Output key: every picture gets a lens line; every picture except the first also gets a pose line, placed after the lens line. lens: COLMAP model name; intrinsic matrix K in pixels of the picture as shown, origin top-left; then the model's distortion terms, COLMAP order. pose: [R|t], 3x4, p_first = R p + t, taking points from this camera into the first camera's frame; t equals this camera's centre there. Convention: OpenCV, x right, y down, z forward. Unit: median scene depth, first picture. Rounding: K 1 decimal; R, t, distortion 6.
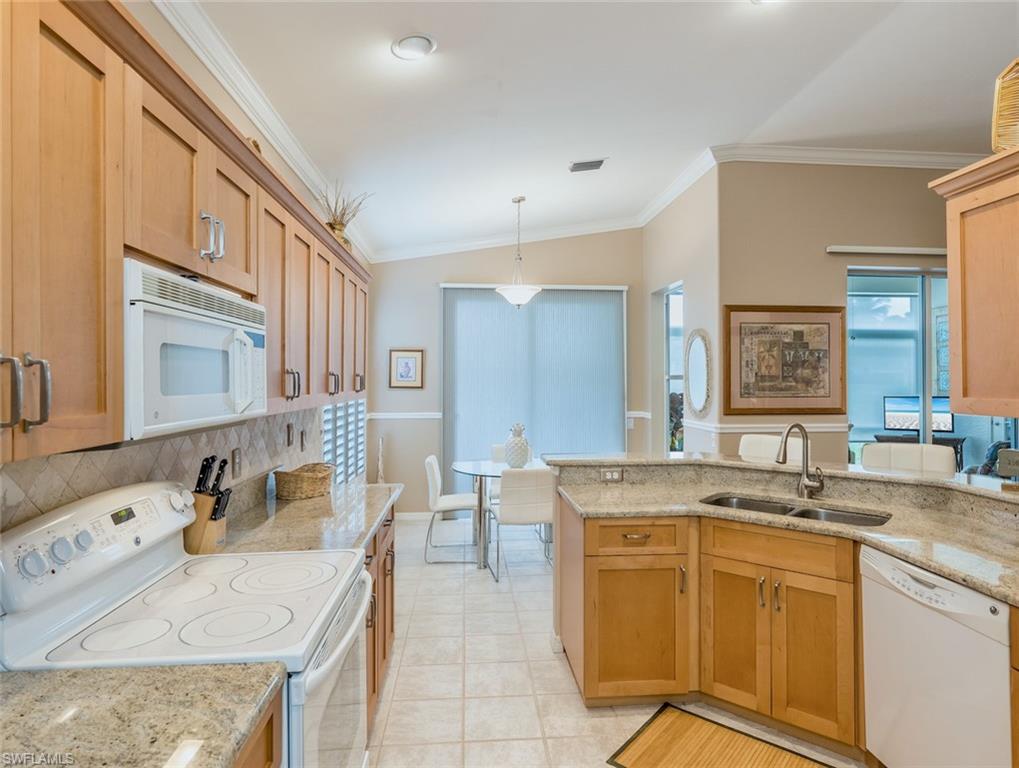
lens RADIAL K [[587.7, 0, 508.8], [0, 587.7, 377.1], [0, 0, 1]] dist [0.000790, -0.008608]
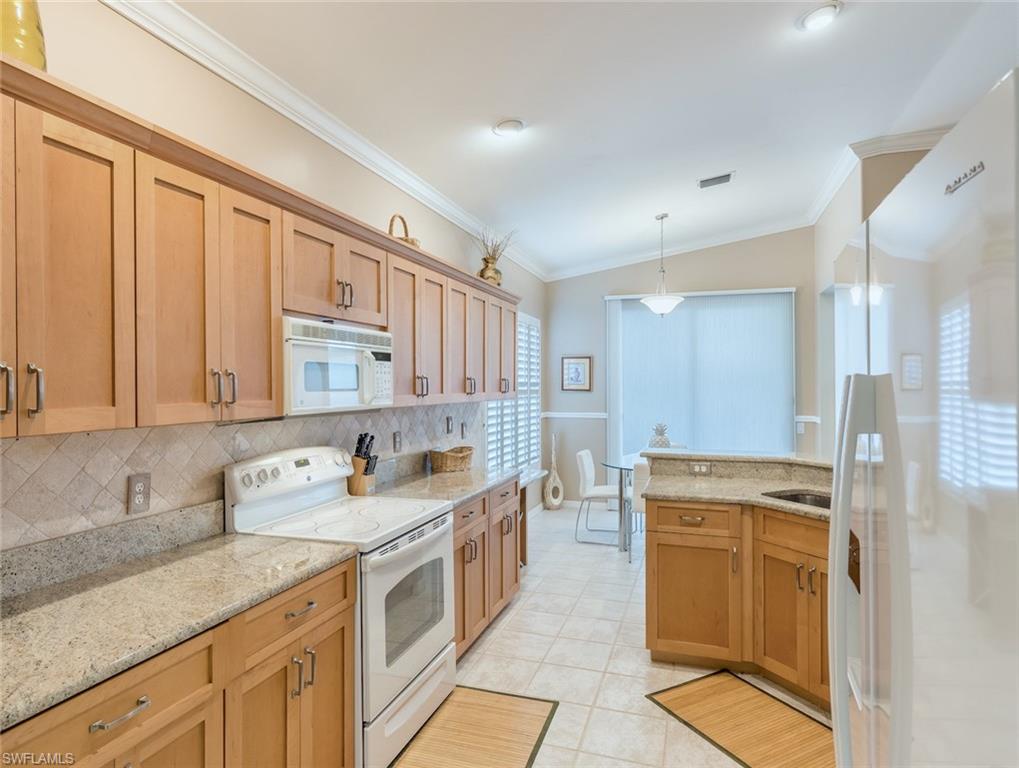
lens RADIAL K [[587.7, 0, 512.5], [0, 587.7, 387.5], [0, 0, 1]] dist [0.000790, -0.008608]
pose [[0.922818, 0.001872, -0.385232, 0.334261], [0.002271, 0.999944, 0.010301, 0.001277], [0.385230, -0.010381, 0.922762, -0.198214]]
